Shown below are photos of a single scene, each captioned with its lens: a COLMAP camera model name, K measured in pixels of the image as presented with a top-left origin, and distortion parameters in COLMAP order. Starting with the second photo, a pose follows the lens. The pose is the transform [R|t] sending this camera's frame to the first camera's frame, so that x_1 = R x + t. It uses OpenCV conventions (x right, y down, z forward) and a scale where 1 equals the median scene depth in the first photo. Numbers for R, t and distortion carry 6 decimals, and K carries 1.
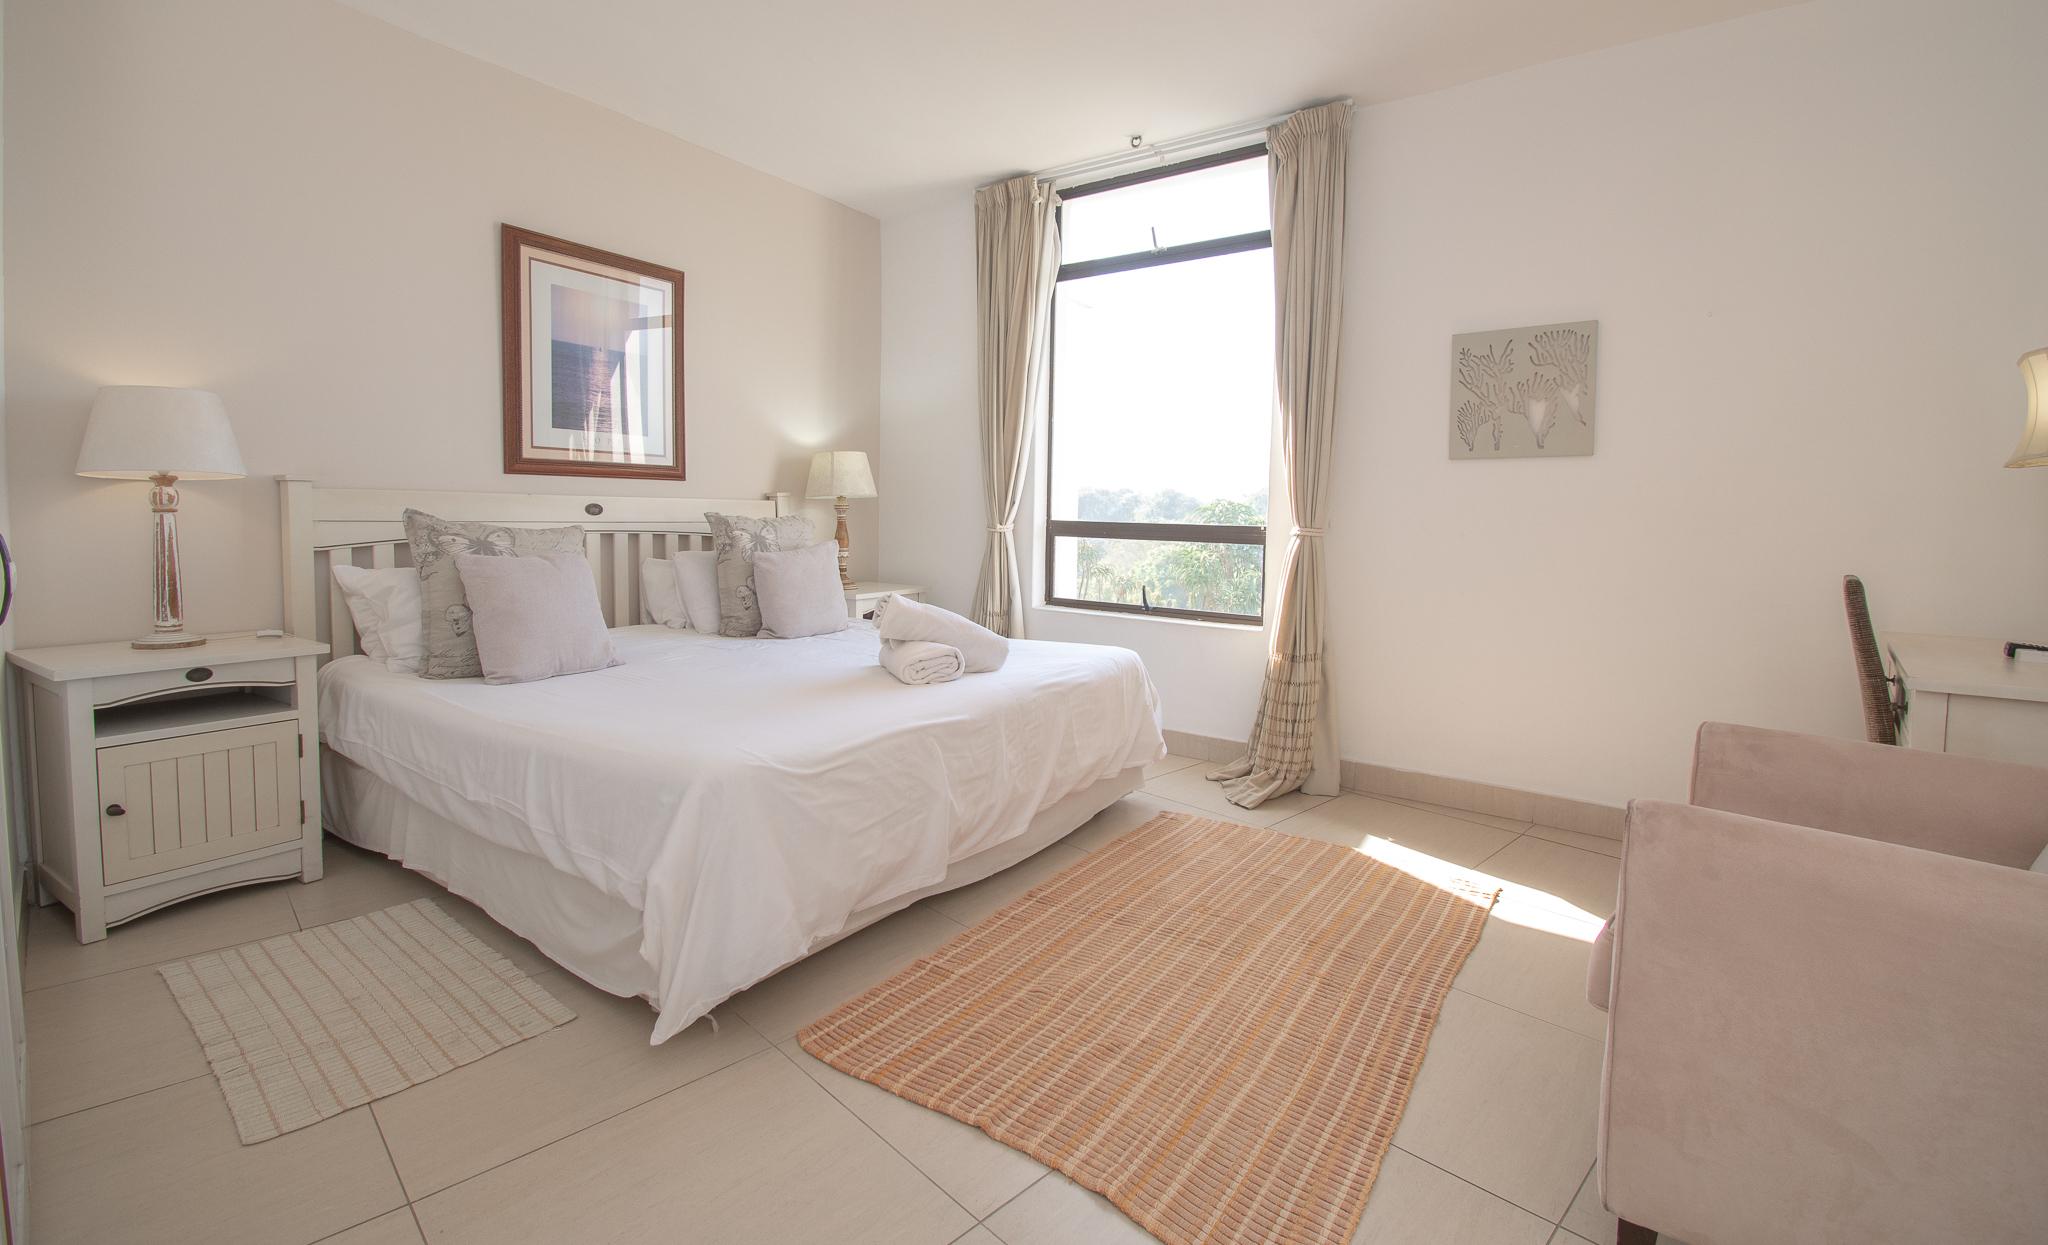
lens RADIAL K [[880.0, 0, 1023.0], [0, 880.0, 563.8], [0, 0, 1]] dist [0.002270, -0.020486]
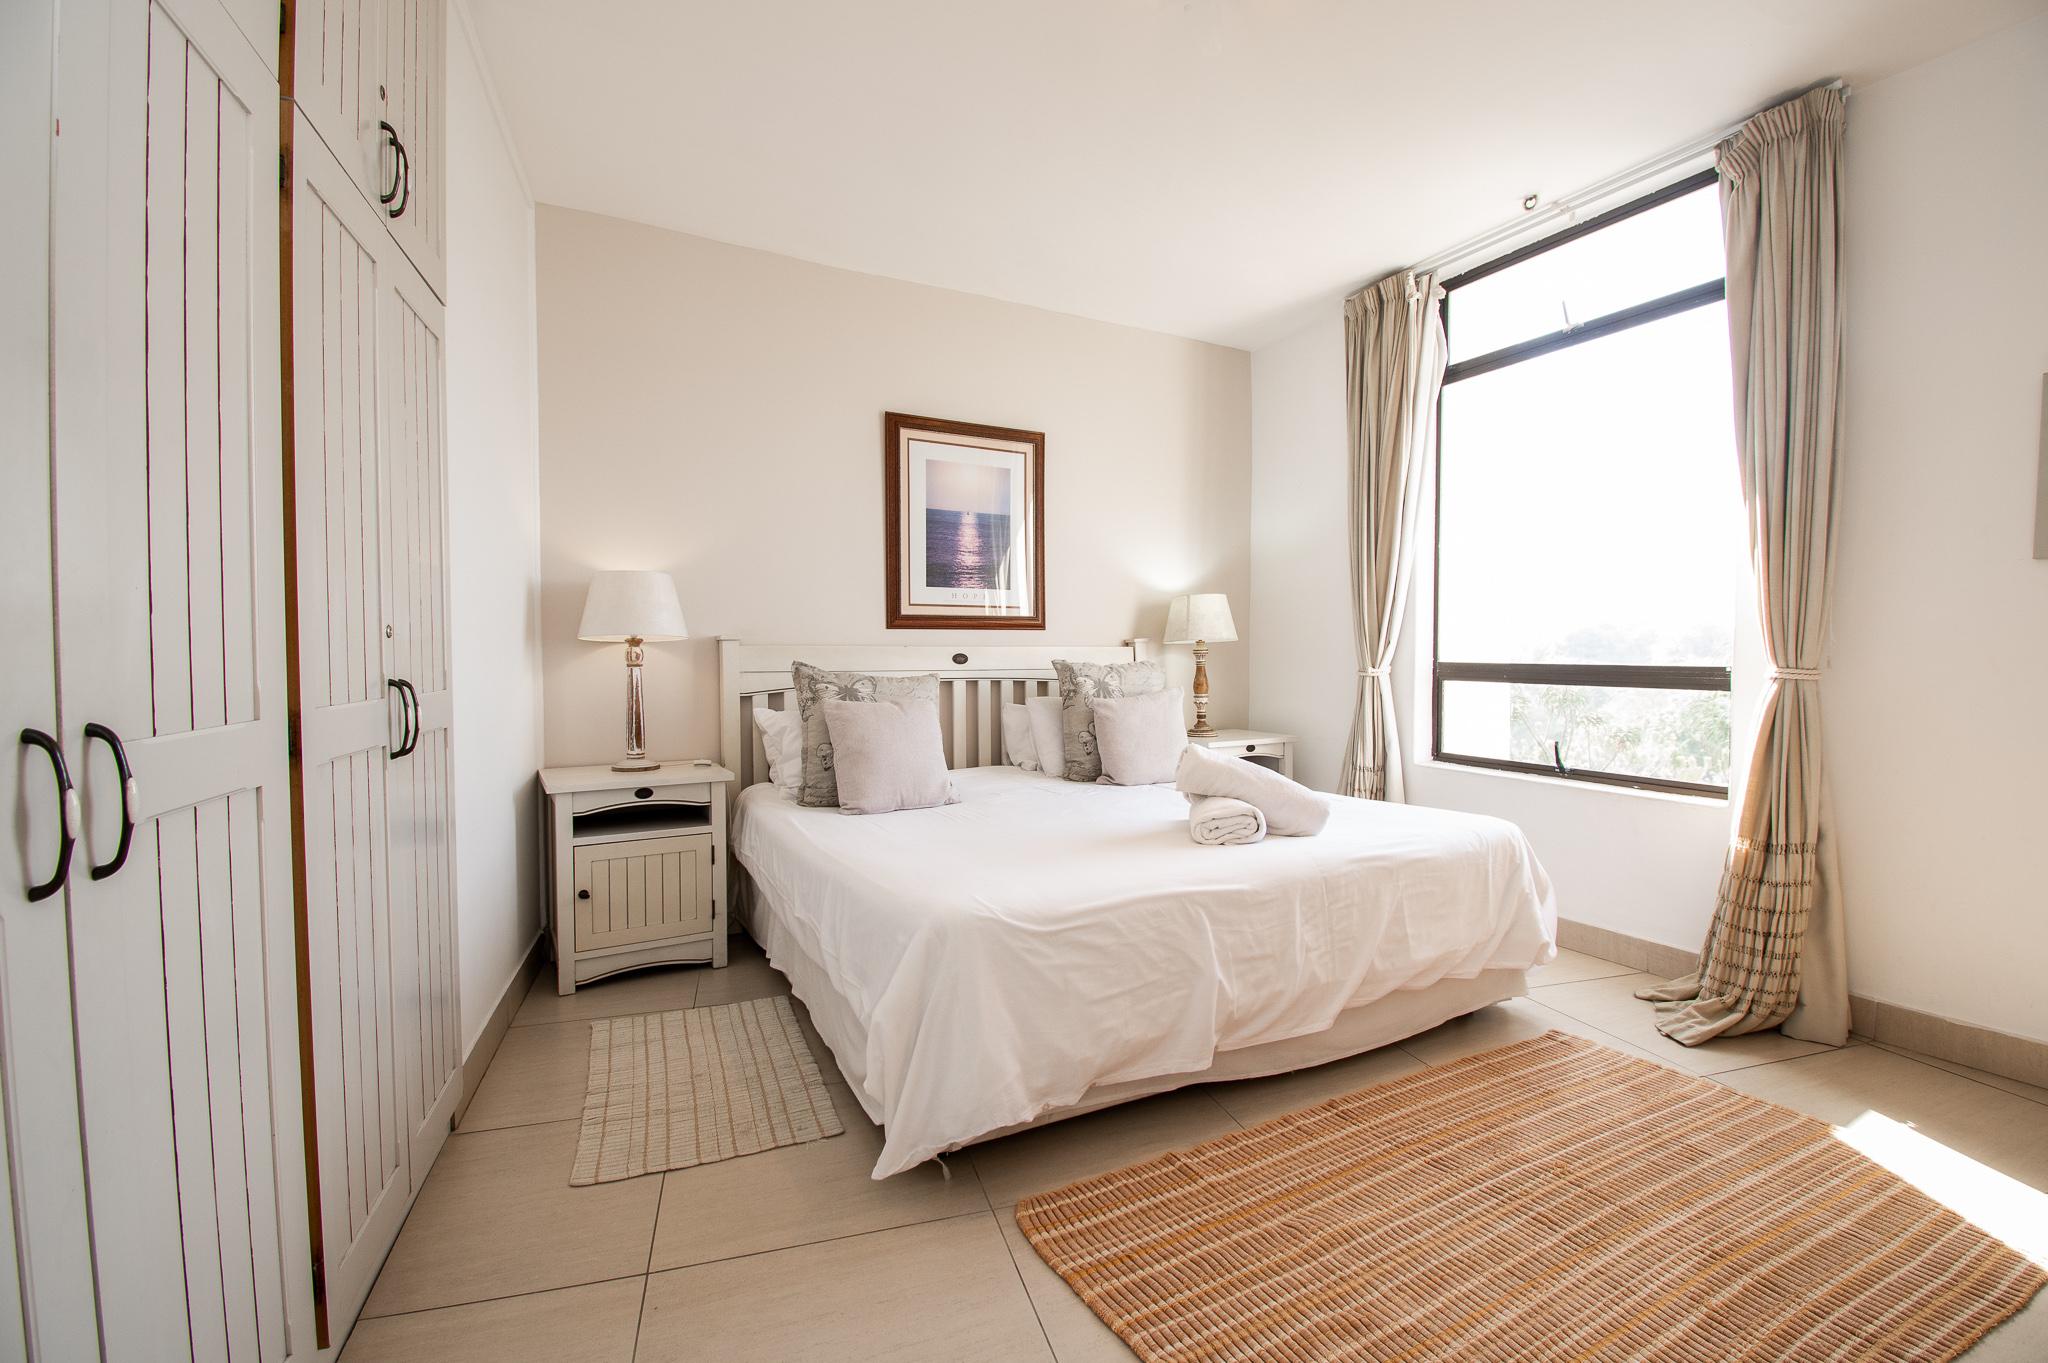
lens RADIAL K [[883.5, 0, 1024.0], [0, 883.5, 681.5], [0, 0, 1]] dist [0.006998, -0.021878]
pose [[0.884579, -0.004728, -0.466367, 0.123797], [-0.009215, 0.999576, -0.027612, -0.004917], [0.466300, 0.028723, 0.884160, 0.081980]]
